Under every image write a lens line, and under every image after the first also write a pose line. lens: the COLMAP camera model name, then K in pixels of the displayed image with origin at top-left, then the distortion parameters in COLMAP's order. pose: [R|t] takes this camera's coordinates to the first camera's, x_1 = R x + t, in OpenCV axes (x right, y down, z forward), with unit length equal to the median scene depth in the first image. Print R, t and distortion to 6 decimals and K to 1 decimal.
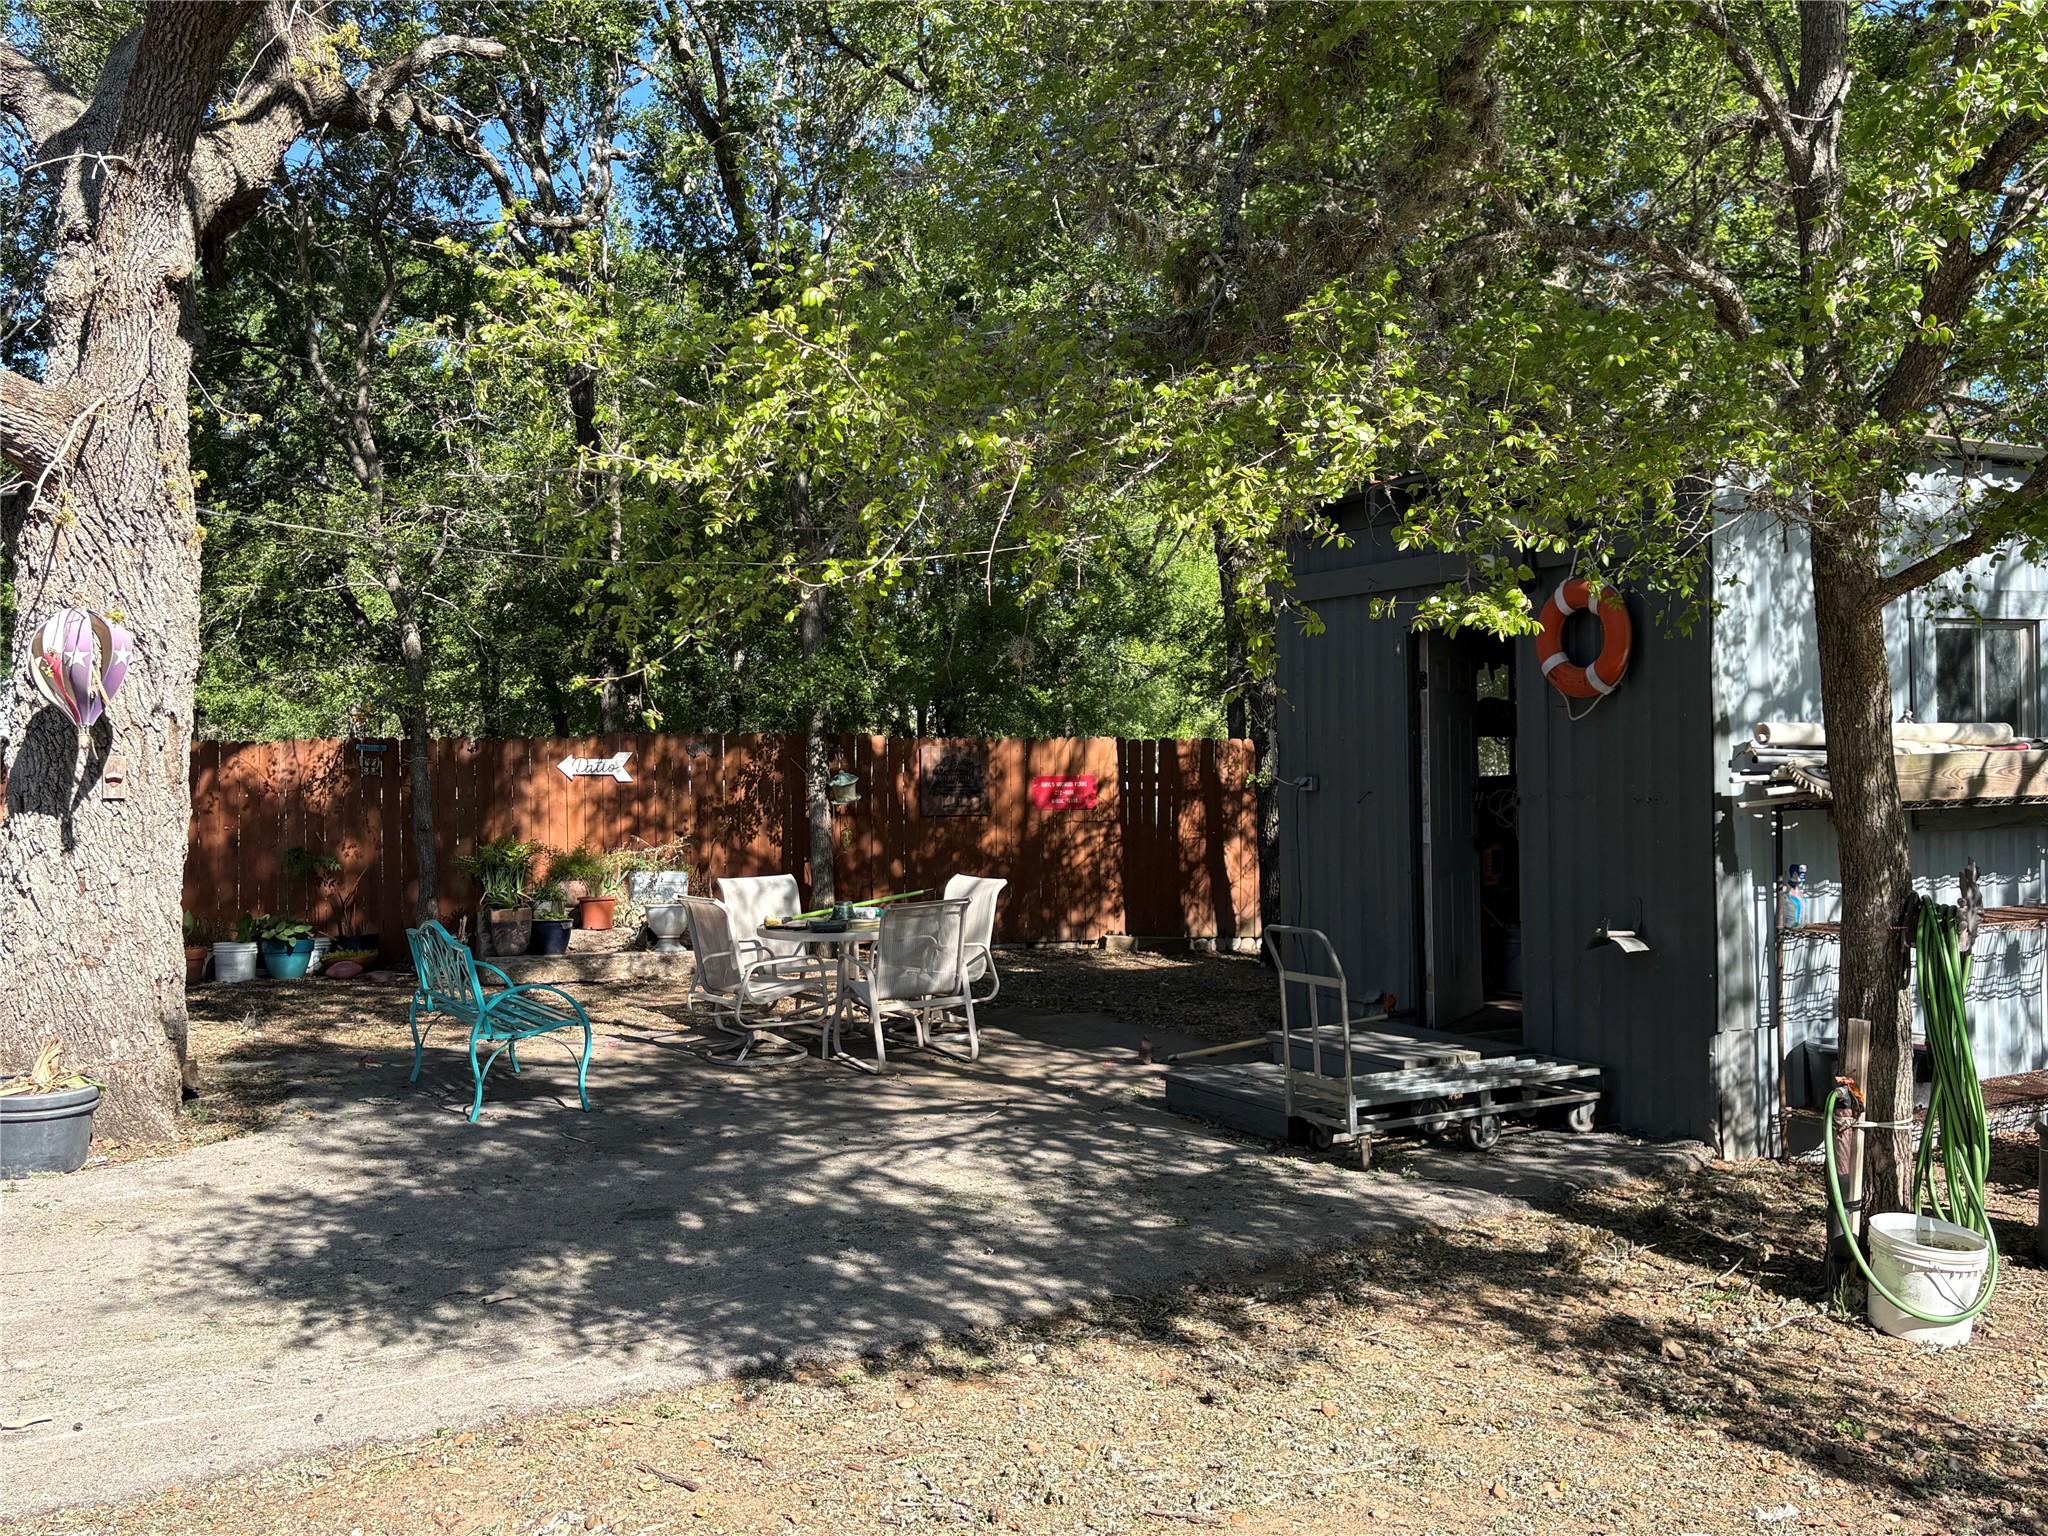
lens RADIAL K [[1784.1, 0, 1024.0], [0, 1784.1, 768.0], [0, 0, 1]] dist [0.026583, 0.001125]
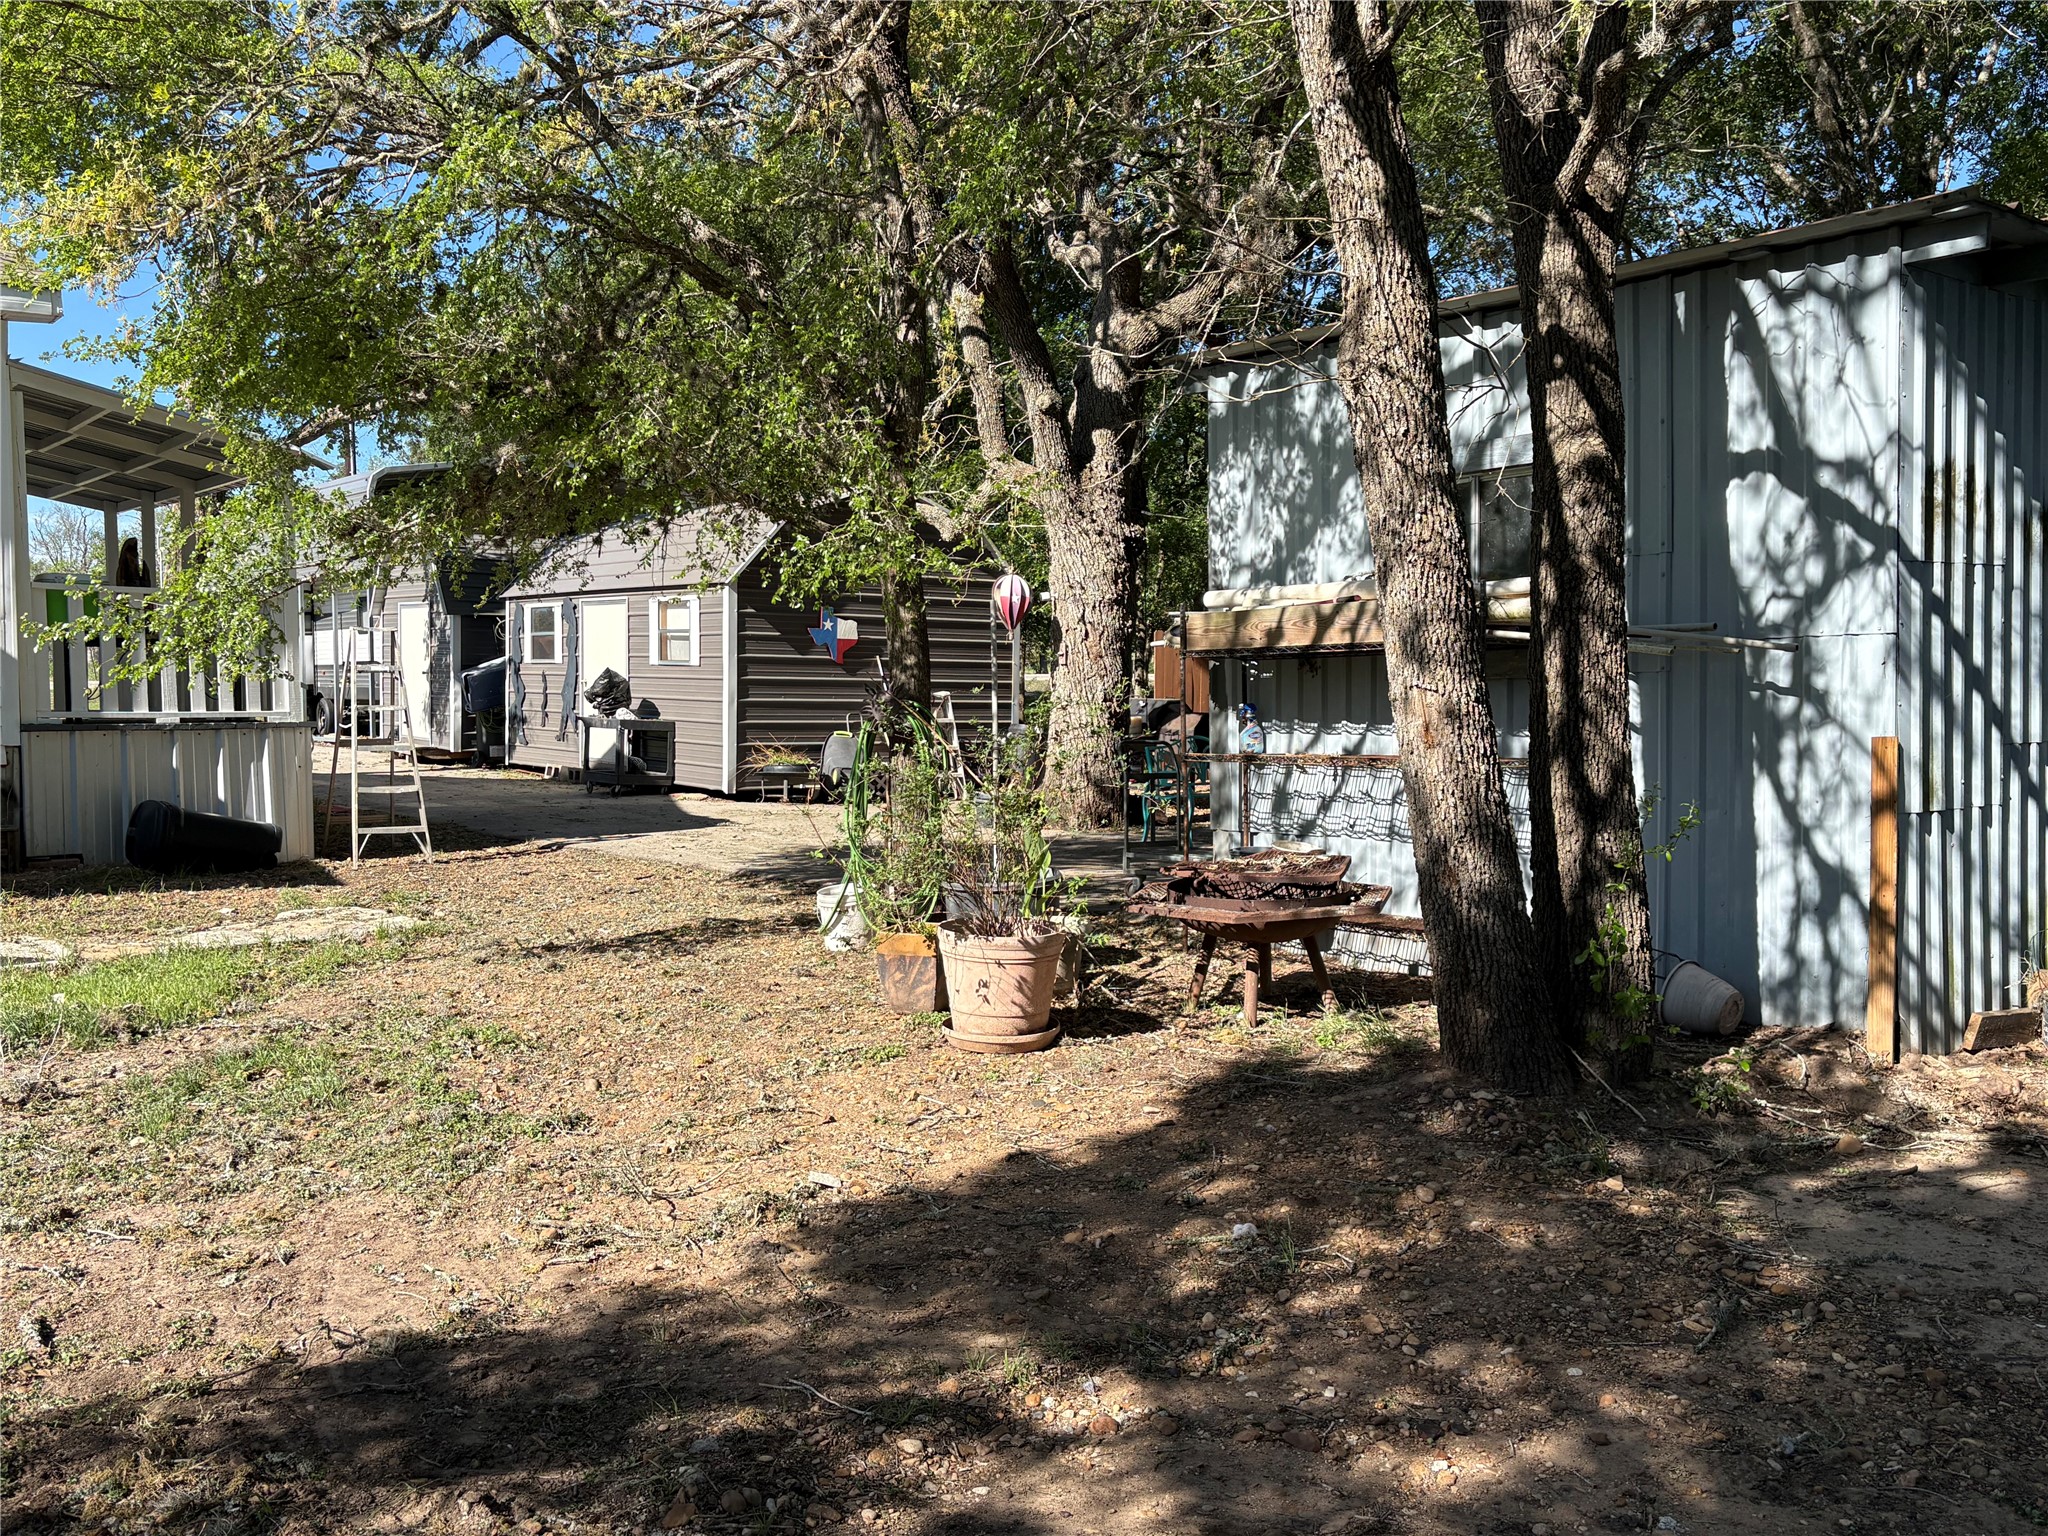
lens RADIAL K [[1784.1, 0, 1024.0], [0, 1784.1, 768.0], [0, 0, 1]] dist [0.026583, 0.001125]
pose [[0.176732, 0.049172, -0.983030, 1.225415], [-0.005395, 0.998785, 0.048990, 0.029121], [0.984244, -0.003354, 0.176783, 0.473190]]
